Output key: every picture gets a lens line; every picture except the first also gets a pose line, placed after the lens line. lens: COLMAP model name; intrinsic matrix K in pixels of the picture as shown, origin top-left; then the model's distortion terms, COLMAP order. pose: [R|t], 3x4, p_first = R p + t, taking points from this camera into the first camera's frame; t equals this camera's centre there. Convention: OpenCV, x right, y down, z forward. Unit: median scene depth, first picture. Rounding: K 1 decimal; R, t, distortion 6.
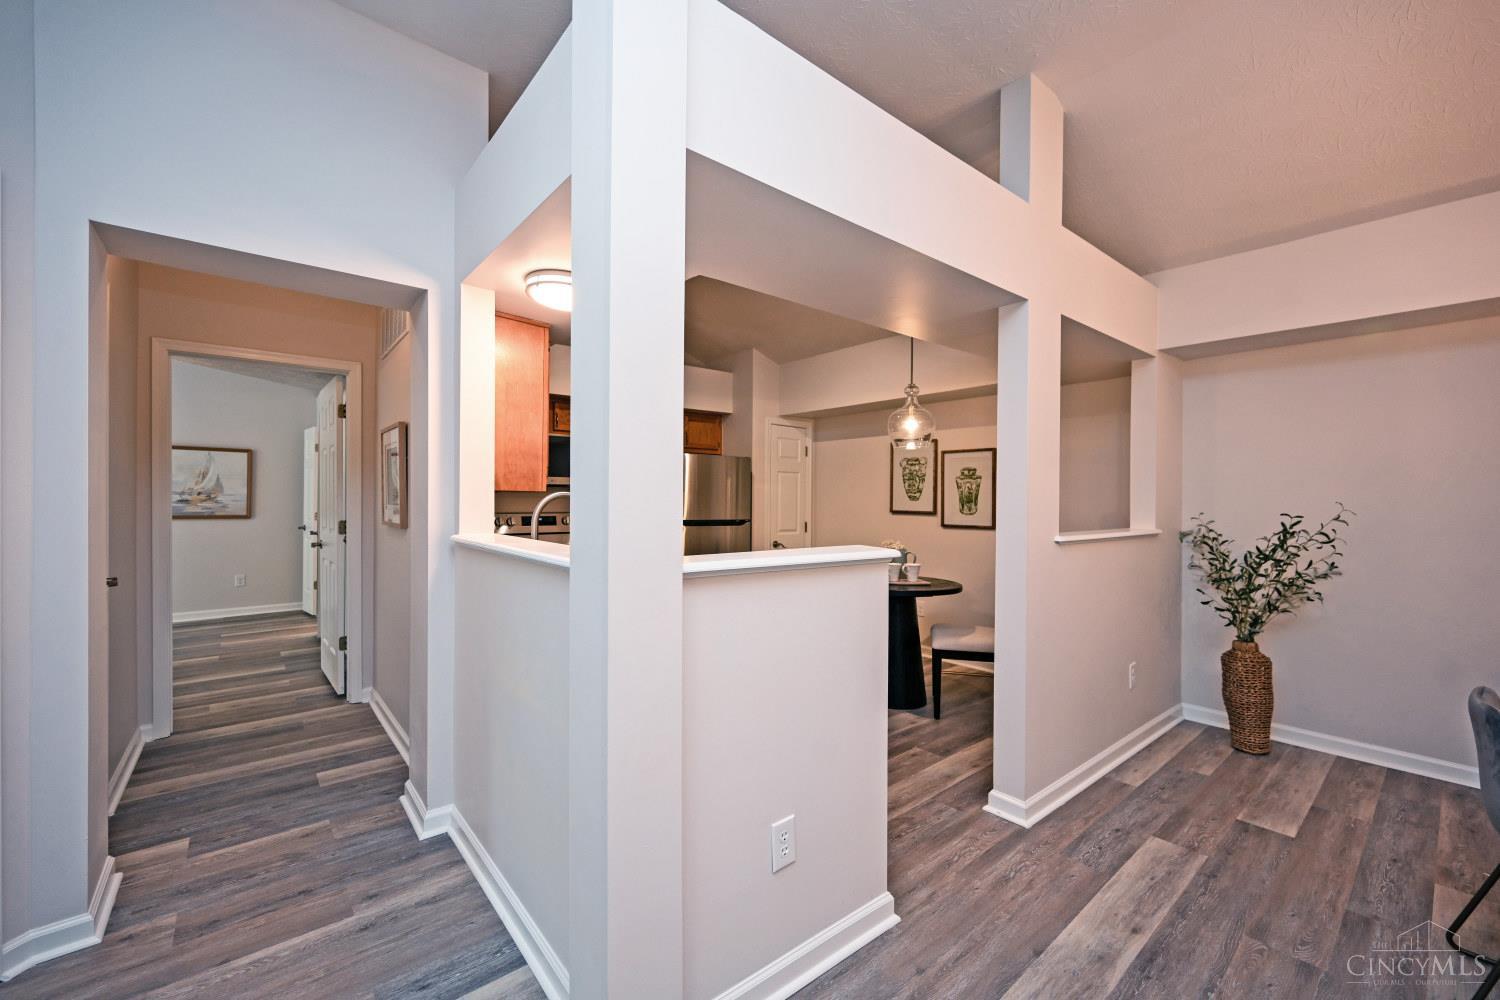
lens RADIAL K [[588.8, 0, 742.9], [0, 588.8, 502.7], [0, 0, 1]] dist [-0.002317, 0.000214]
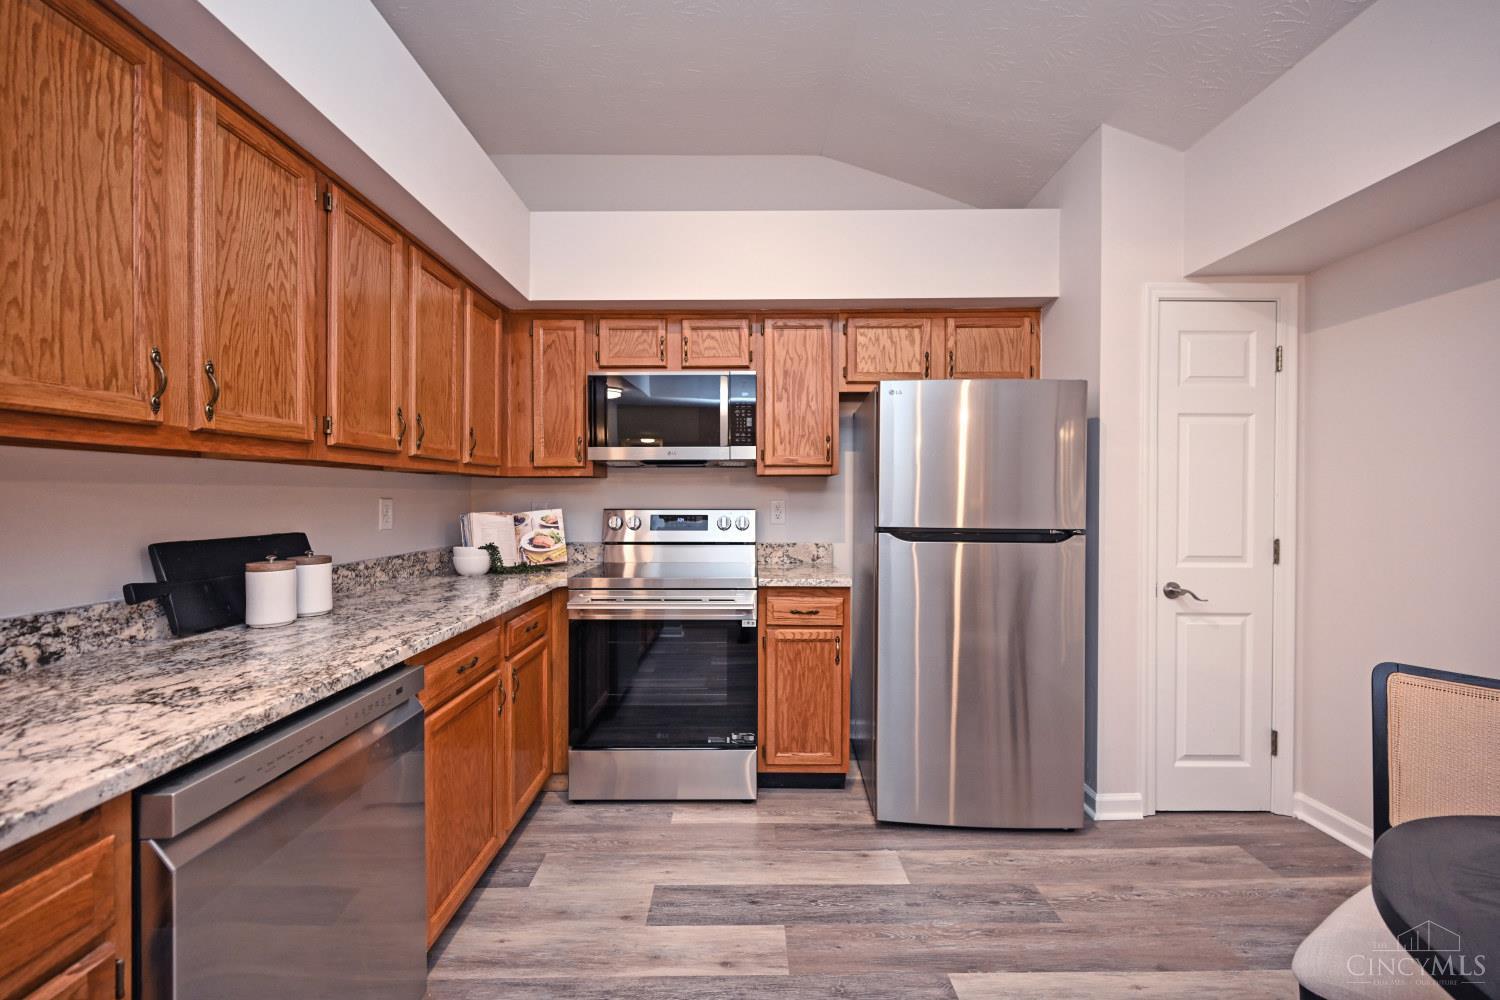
lens RADIAL K [[588.8, 0, 753.3], [0, 588.8, 502.7], [0, 0, 1]] dist [-0.002317, 0.000214]
pose [[0.778055, 0.000735, -0.628196, 0.098048], [0.001503, 0.999994, 0.003031, 0.008451], [0.628195, -0.003303, 0.778049, 0.567137]]
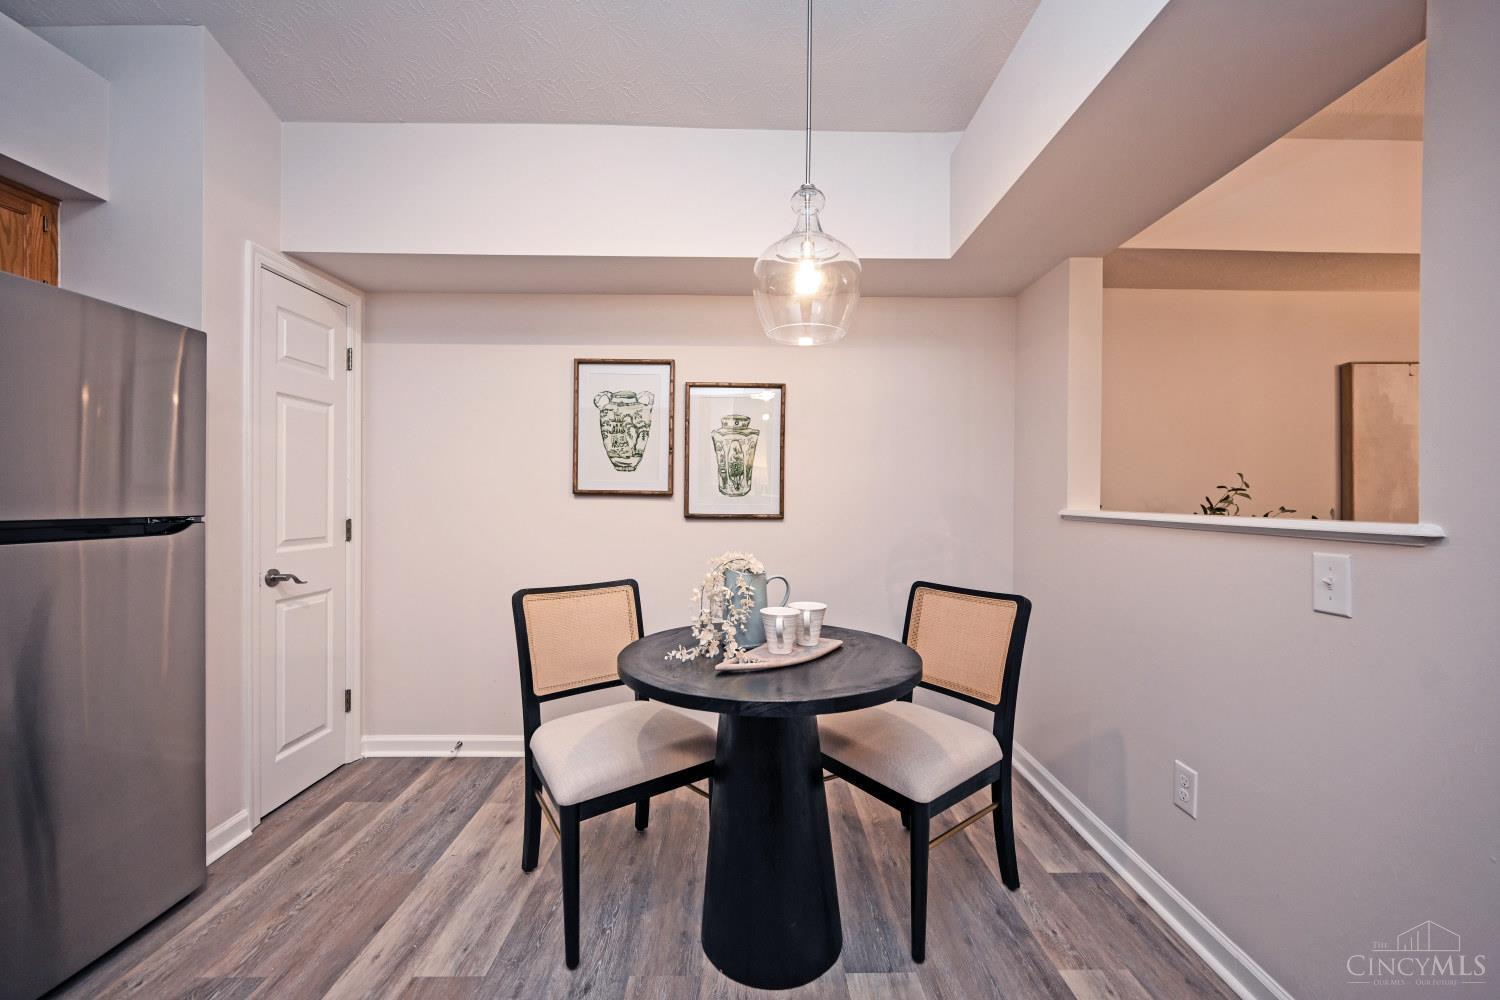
lens RADIAL K [[588.8, 0, 751.0], [0, 588.8, 499.1], [0, 0, 1]] dist [-0.002317, 0.000214]
pose [[0.636000, -0.007459, 0.771653, -0.050986], [-0.000947, 0.999945, 0.010446, 0.015947], [-0.771688, -0.007375, 0.635958, 0.580637]]
